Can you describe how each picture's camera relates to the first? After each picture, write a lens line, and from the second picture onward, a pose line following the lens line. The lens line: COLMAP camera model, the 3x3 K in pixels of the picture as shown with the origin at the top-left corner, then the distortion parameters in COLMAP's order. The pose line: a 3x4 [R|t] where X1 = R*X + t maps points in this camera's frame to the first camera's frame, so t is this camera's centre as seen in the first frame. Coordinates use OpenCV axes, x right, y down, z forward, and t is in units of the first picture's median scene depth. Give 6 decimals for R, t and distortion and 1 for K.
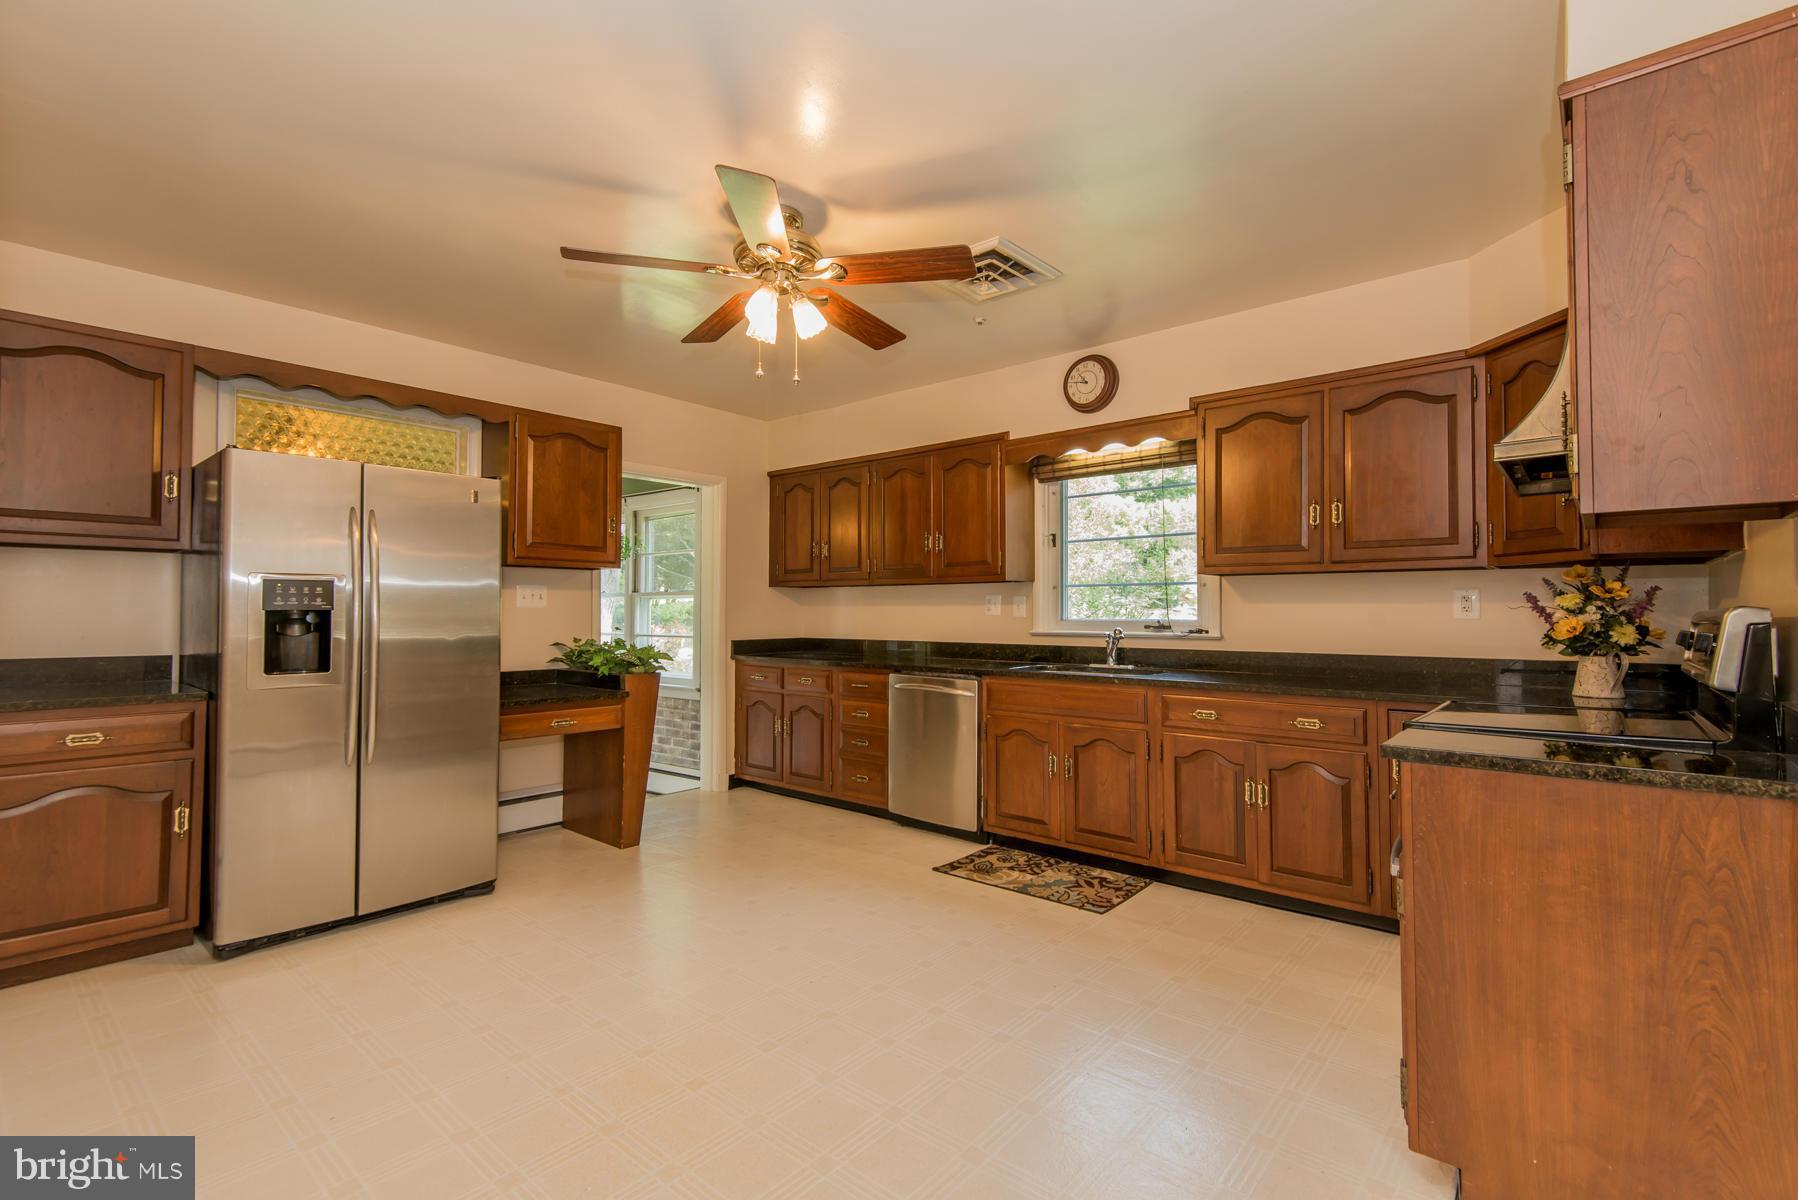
lens RADIAL K [[814.9, 0, 894.4], [0, 814.9, 598.6], [0, 0, 1]] dist [0.047084, -0.025659]
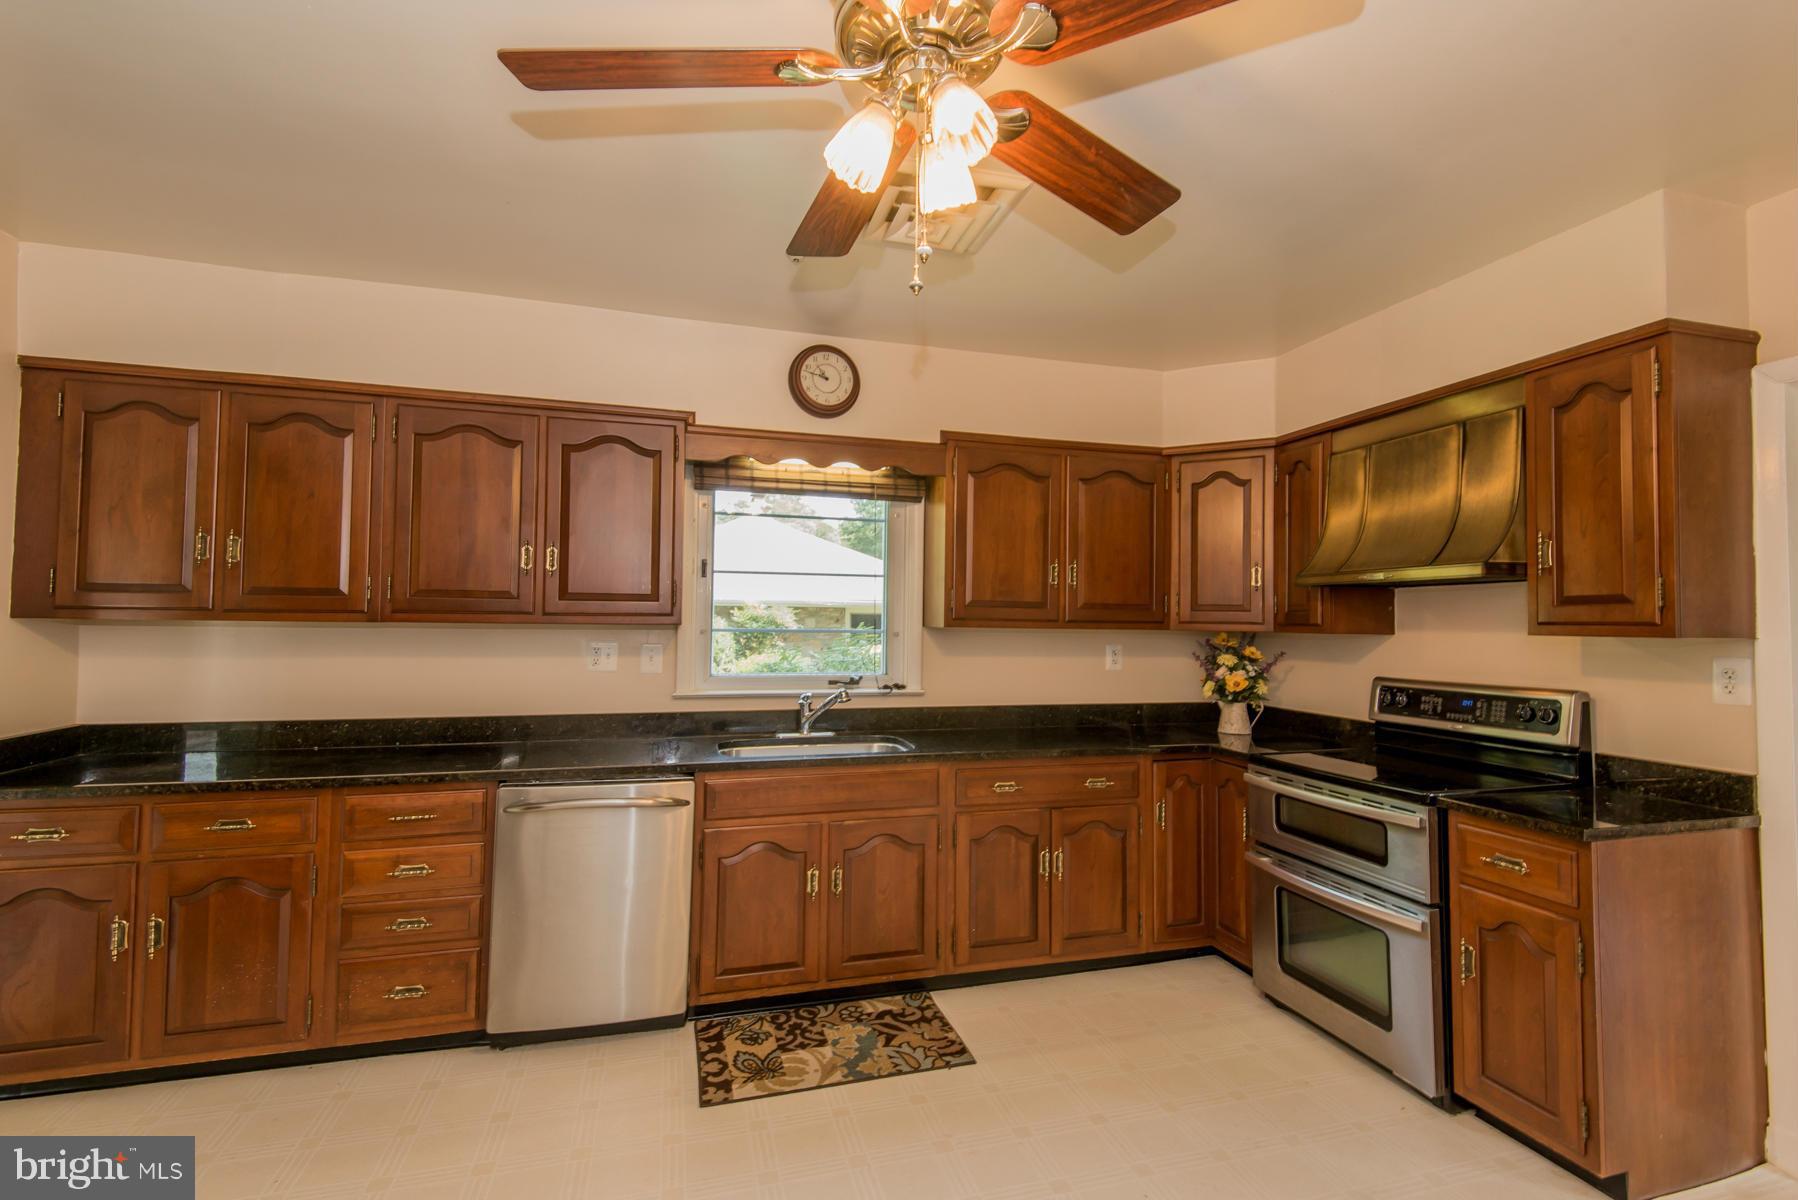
lens RADIAL K [[814.9, 0, 894.4], [0, 814.9, 598.6], [0, 0, 1]] dist [0.047084, -0.025659]
pose [[0.548721, 0.035346, 0.835258, -0.403280], [-0.021749, 0.999371, -0.028003, -0.033509], [-0.835722, -0.002800, 0.549145, 0.542362]]
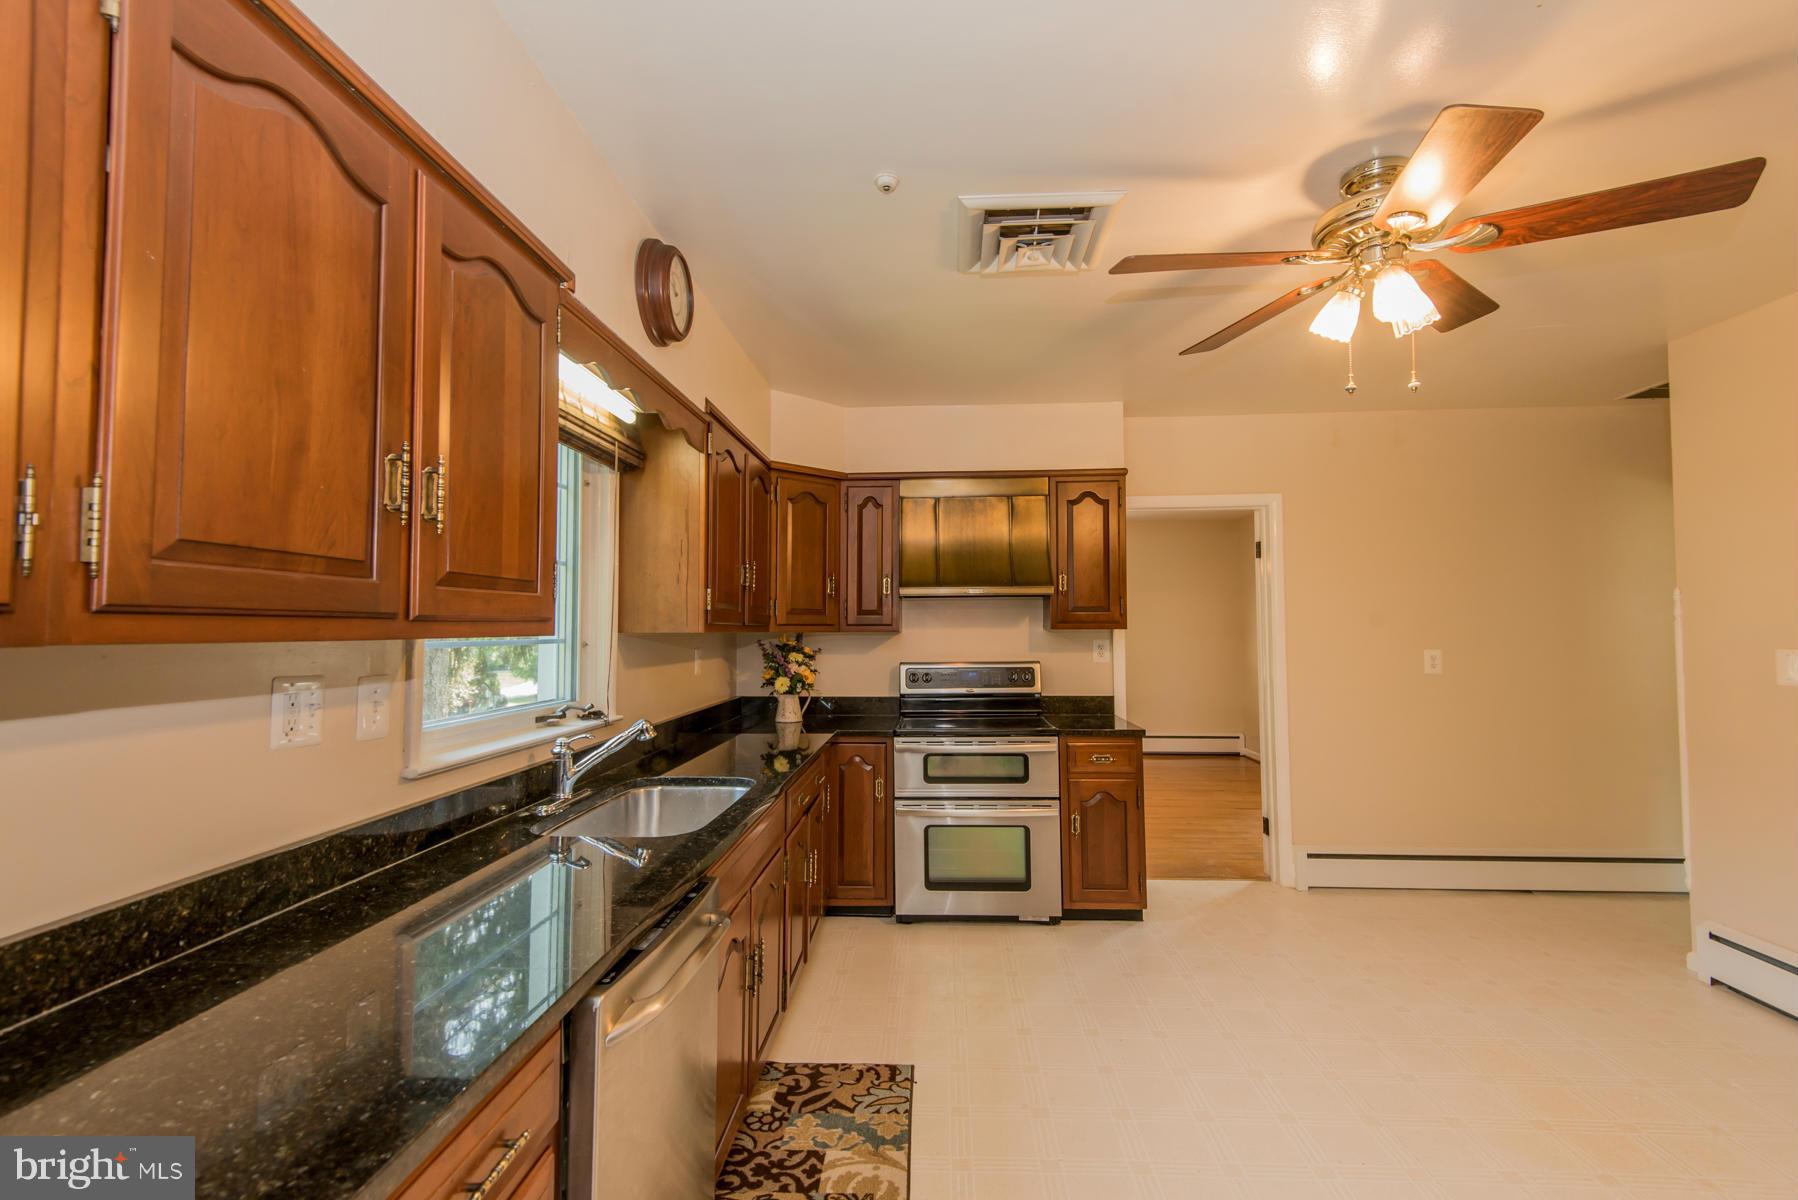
lens RADIAL K [[814.9, 0, 894.4], [0, 814.9, 598.6], [0, 0, 1]] dist [0.047084, -0.025659]
pose [[-0.609755, 0.041255, 0.791515, -0.329333], [0.003774, 0.998784, -0.049151, -0.022790], [-0.792581, -0.026983, -0.609170, 1.296372]]
